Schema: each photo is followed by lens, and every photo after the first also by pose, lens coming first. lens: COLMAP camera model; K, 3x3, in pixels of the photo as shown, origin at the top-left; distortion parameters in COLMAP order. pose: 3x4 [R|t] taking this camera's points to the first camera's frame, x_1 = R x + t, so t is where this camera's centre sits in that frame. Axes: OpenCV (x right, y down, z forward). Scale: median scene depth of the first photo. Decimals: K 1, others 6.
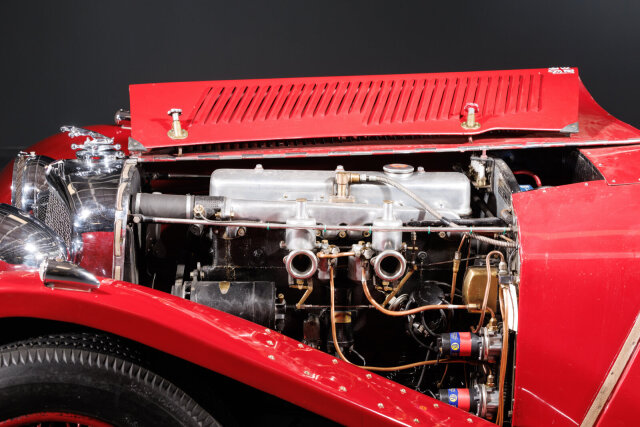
lens RADIAL K [[1381.5, 0, 320.0], [0, 1381.5, 213.5], [0, 0, 1]] dist [-0.016073, -0.027563]
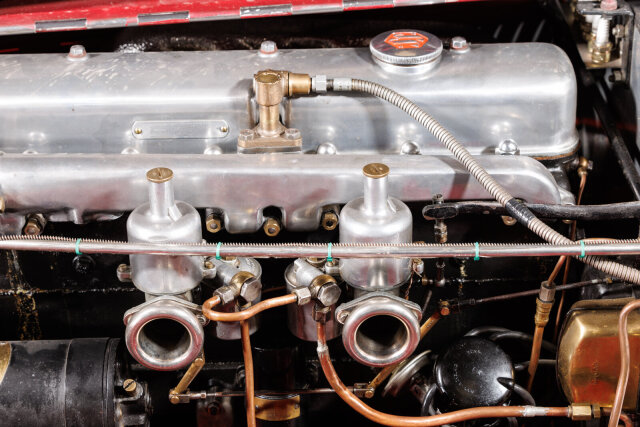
lens RADIAL K [[1560.7, 0, 320.0], [0, 1560.7, 213.5], [0, 0, 1]] dist [0.041727, 0.116060]
pose [[0.999182, -0.022494, -0.033615, 0.046947], [0.030954, 0.960214, 0.277545, -0.120578], [0.026034, -0.278359, 0.960124, 0.543099]]
